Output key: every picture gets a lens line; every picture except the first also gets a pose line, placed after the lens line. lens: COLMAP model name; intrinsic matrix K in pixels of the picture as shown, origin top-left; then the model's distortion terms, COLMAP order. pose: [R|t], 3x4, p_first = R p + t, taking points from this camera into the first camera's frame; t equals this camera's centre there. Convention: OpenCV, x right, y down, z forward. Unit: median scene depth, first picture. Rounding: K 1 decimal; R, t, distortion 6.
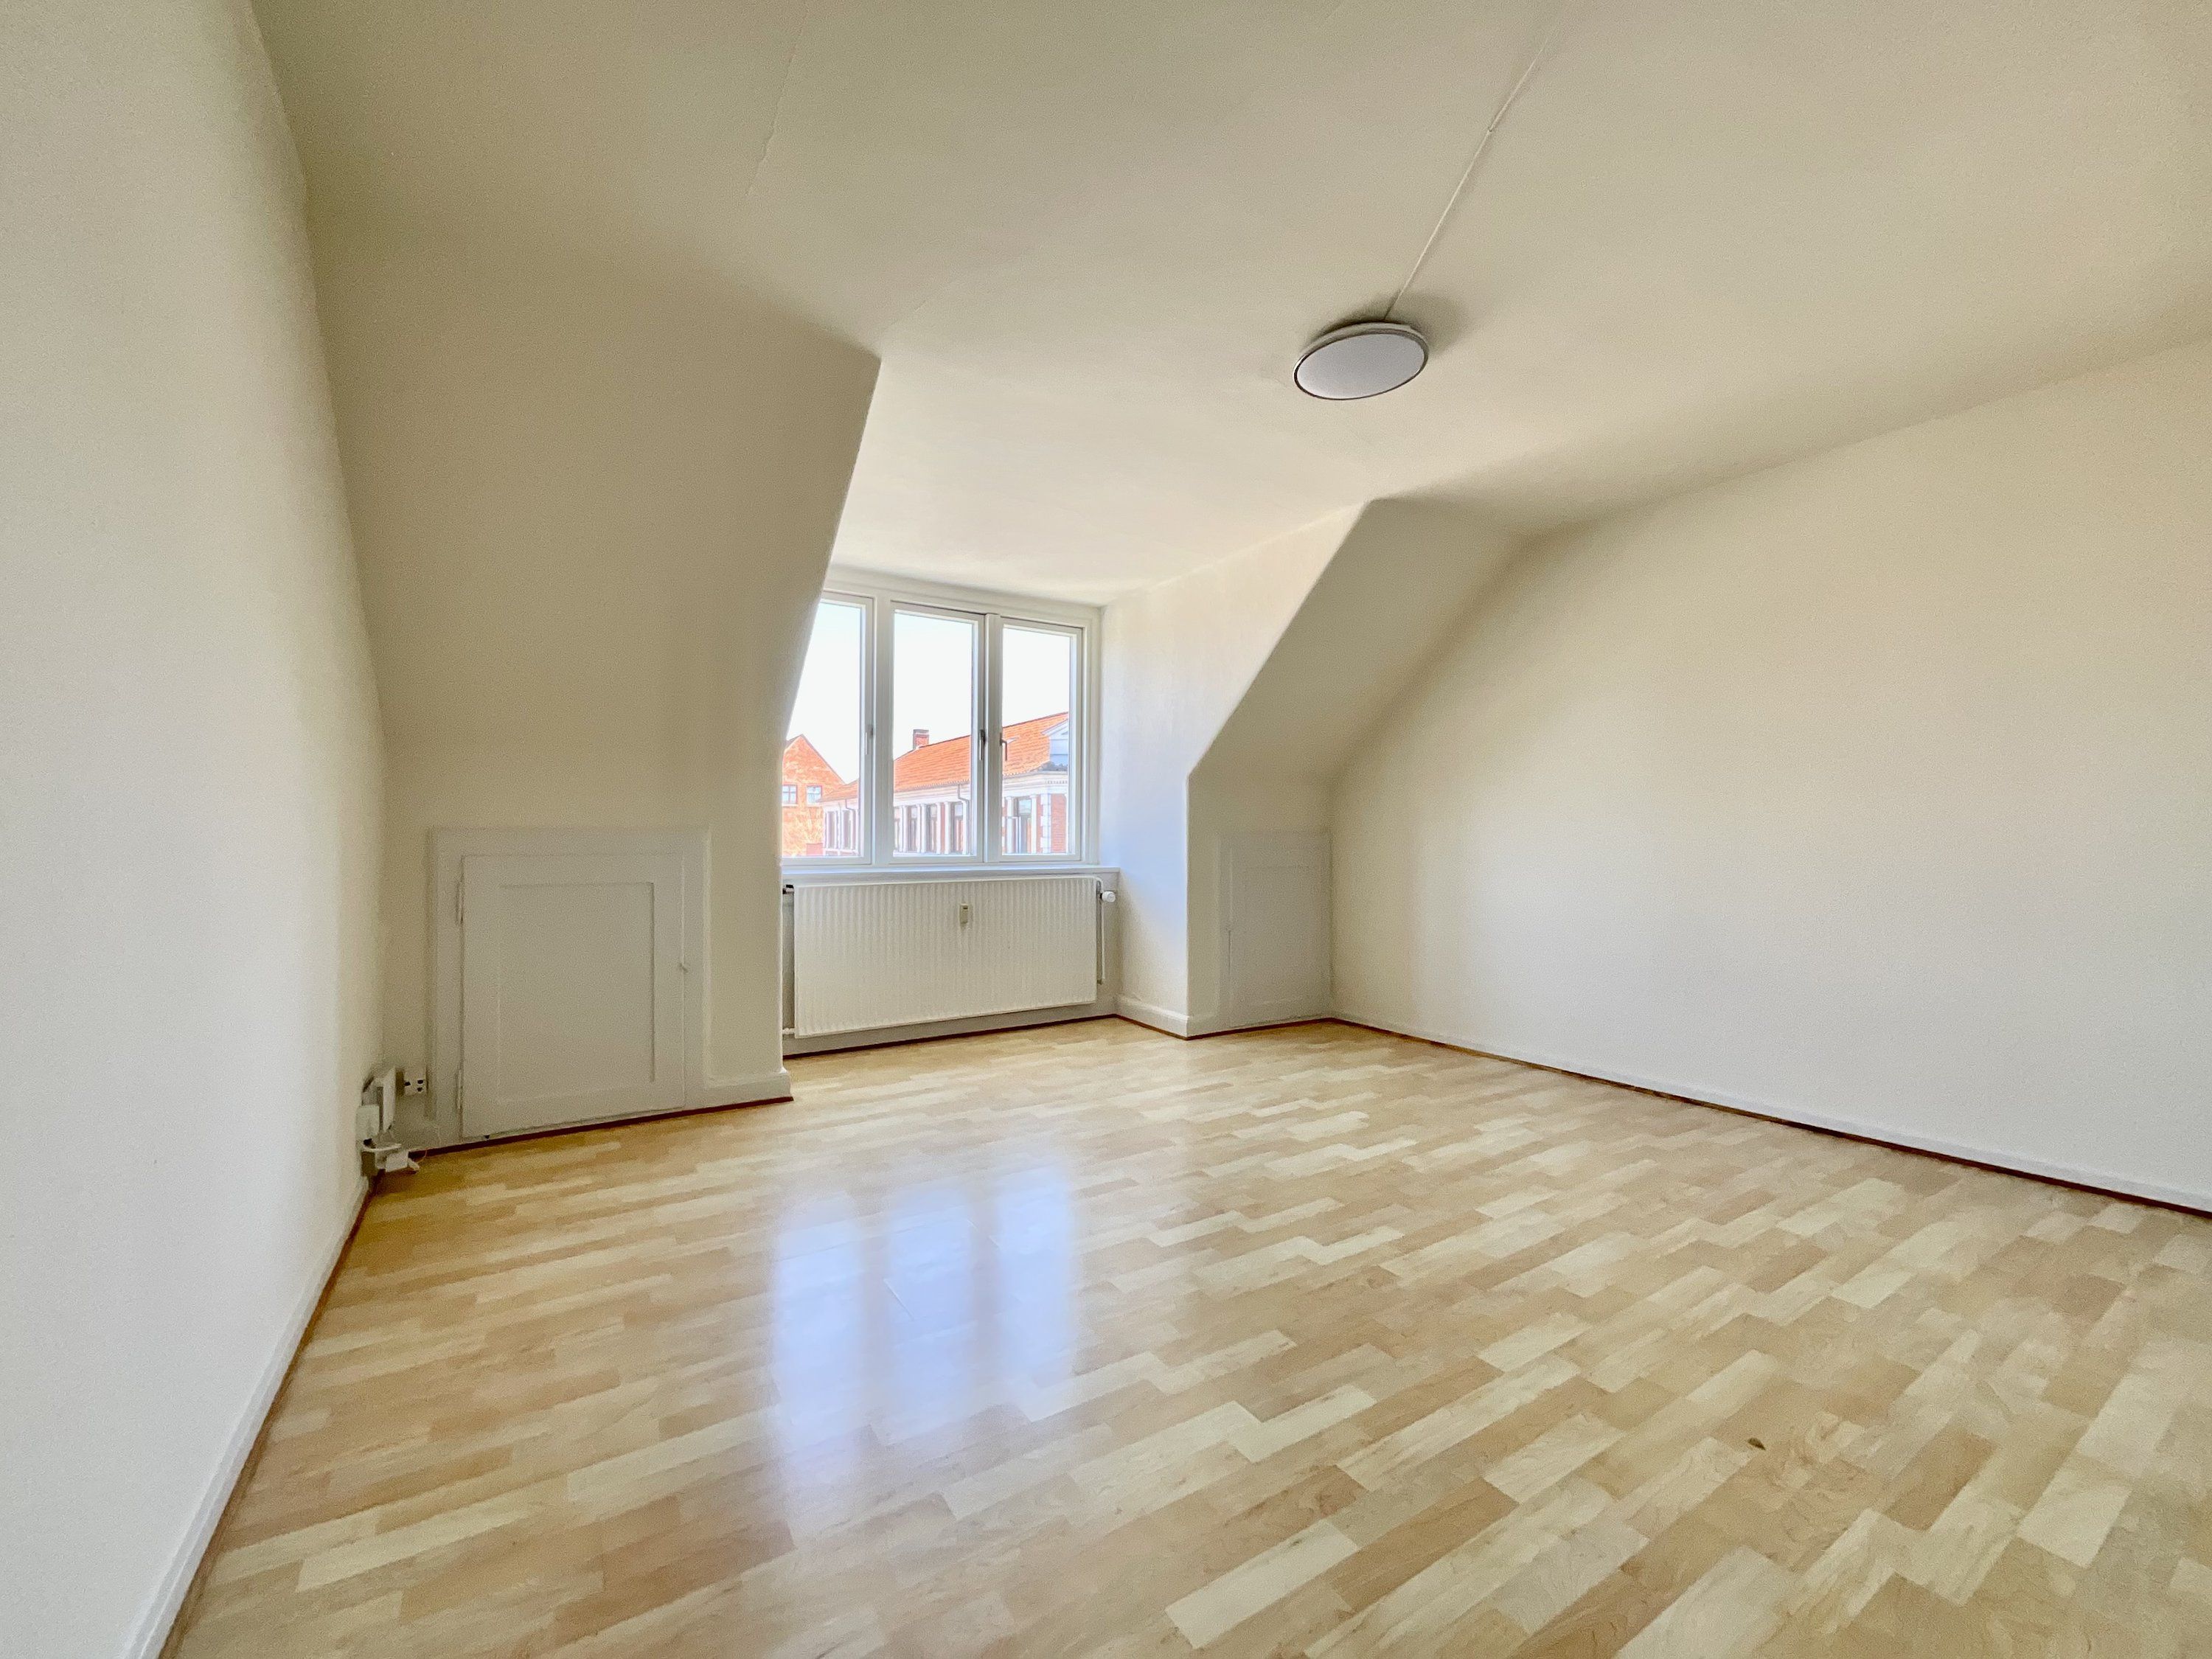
lens RADIAL K [[893.5, 0, 1104.8], [0, 893.5, 832.8], [0, 0, 1]] dist [-0.001327, 0.000732]
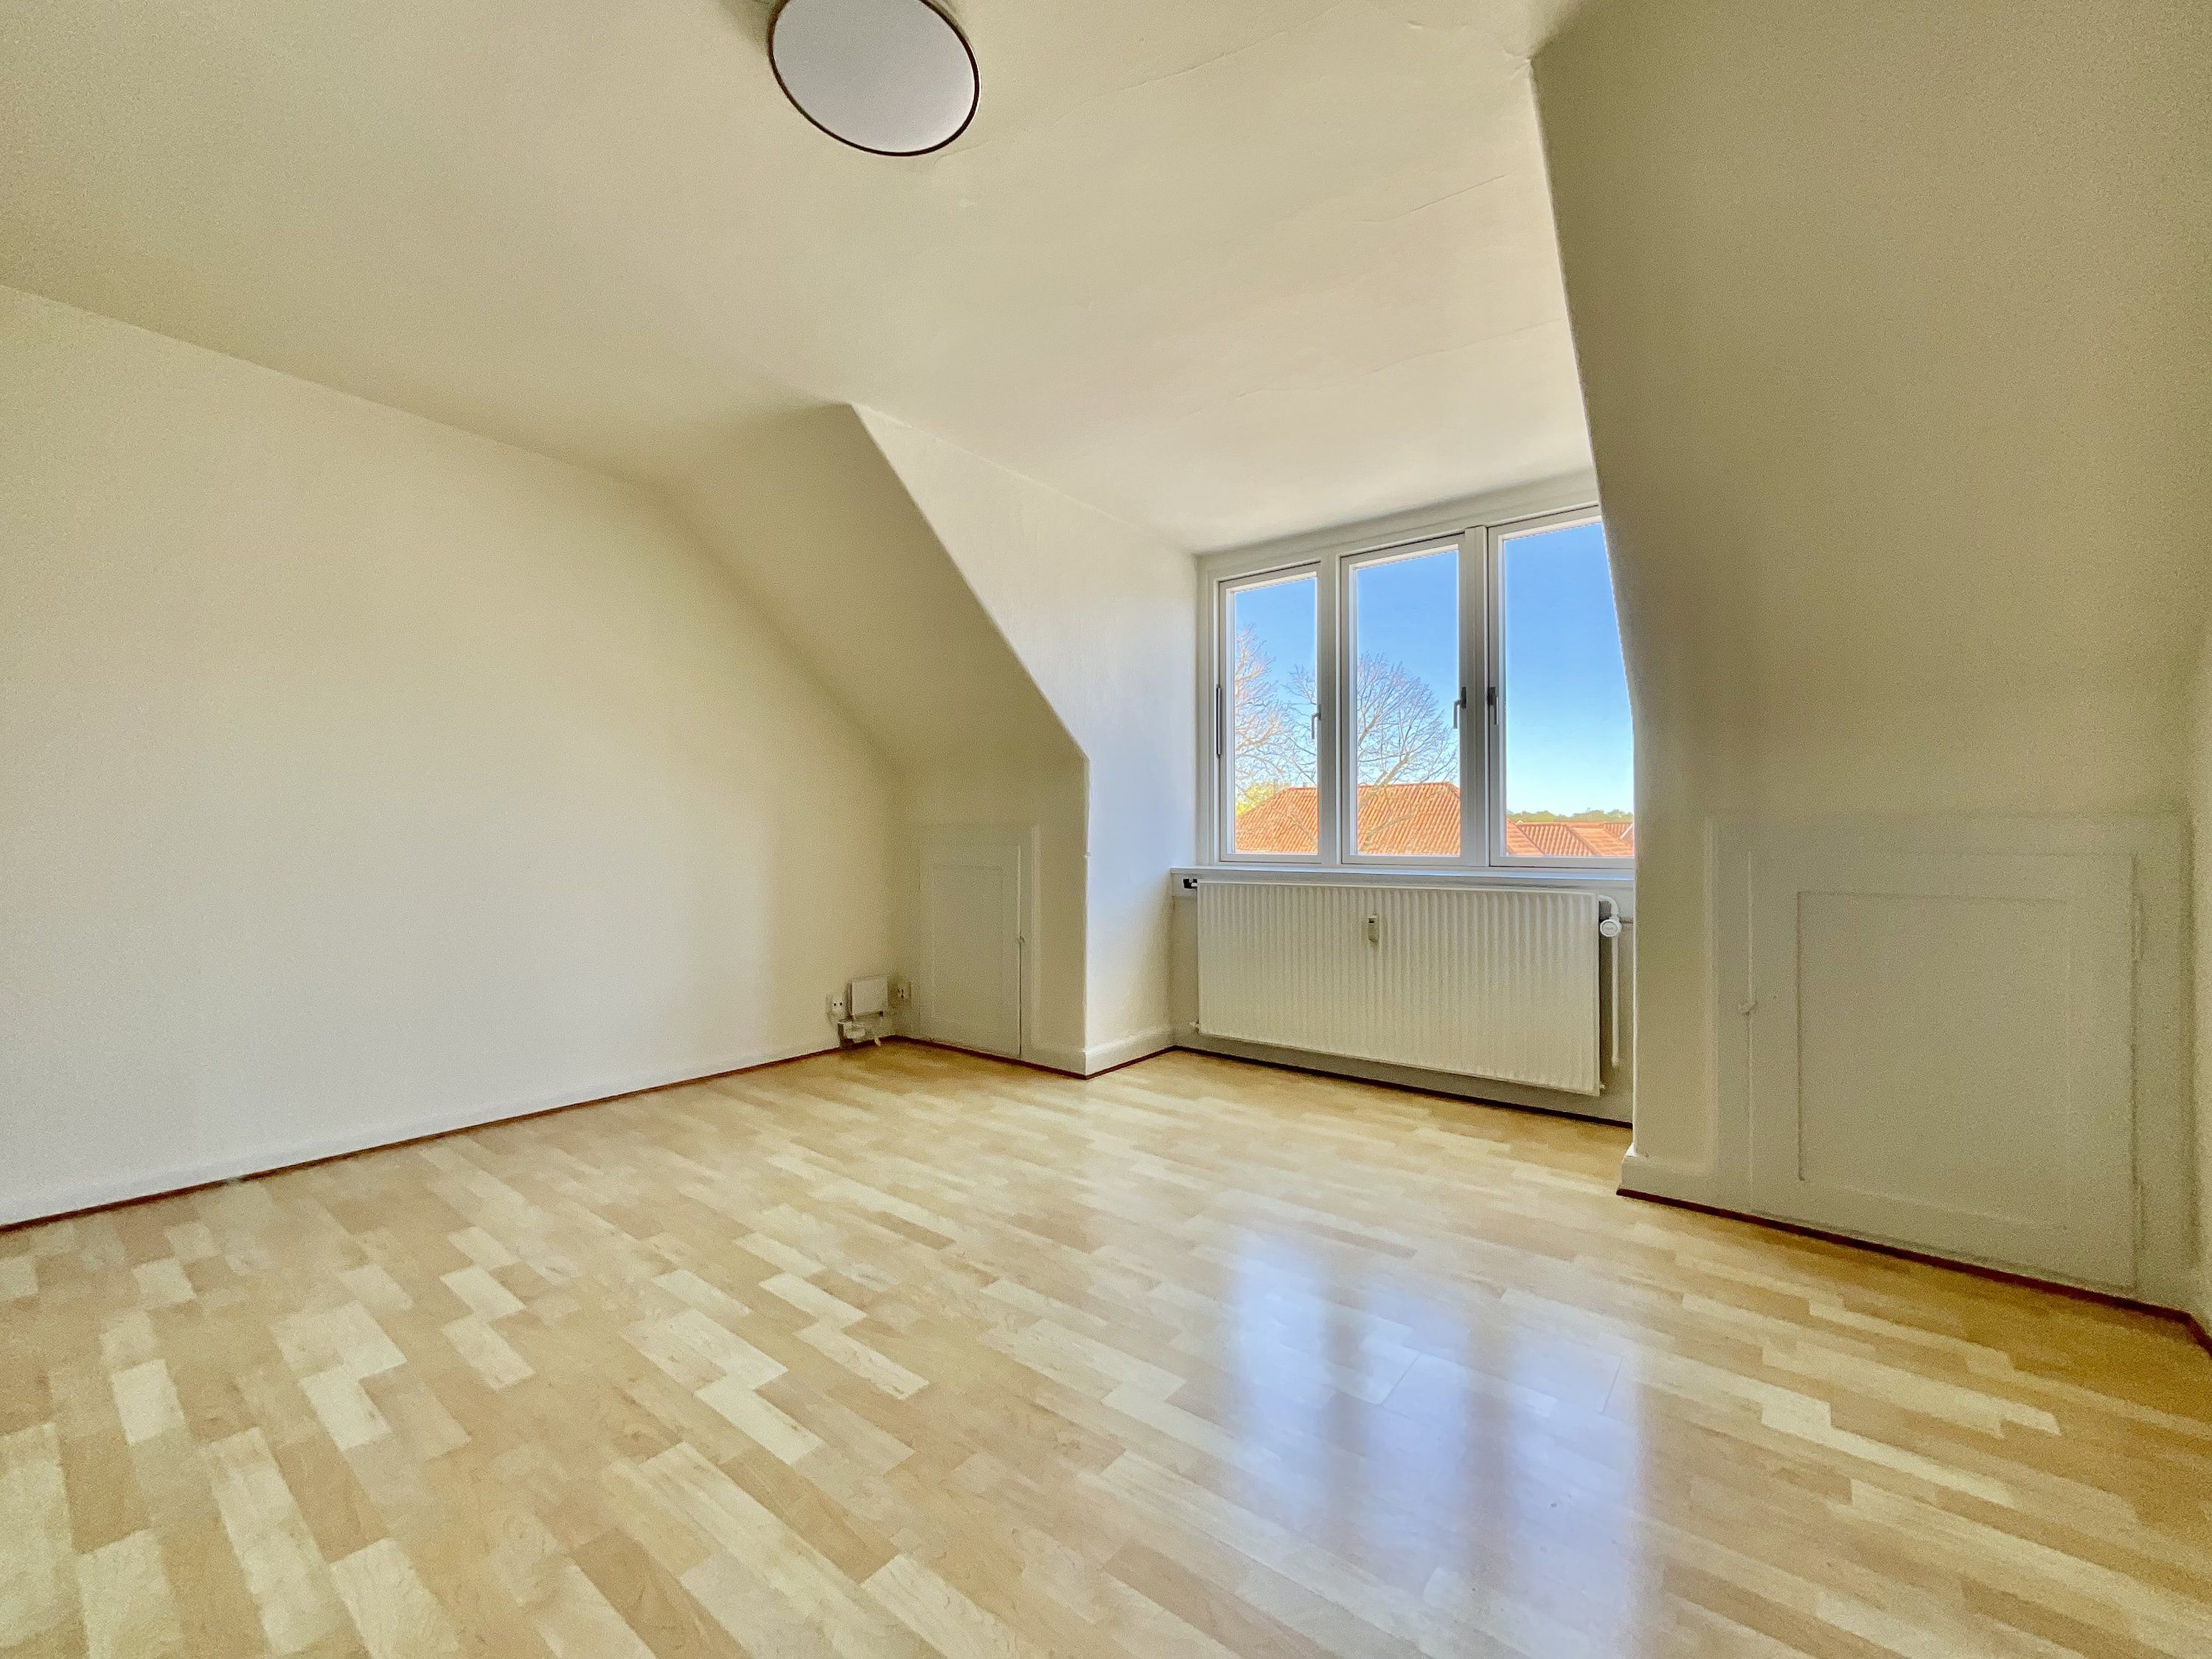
lens RADIAL K [[893.5, 0, 1106.3], [0, 893.5, 835.6], [0, 0, 1]] dist [-0.001327, 0.000732]
pose [[0.328933, -0.010504, -0.944295, 0.917571], [0.003496, 0.999945, -0.009905, 0.028627], [0.944347, -0.000044, 0.328951, 0.938374]]
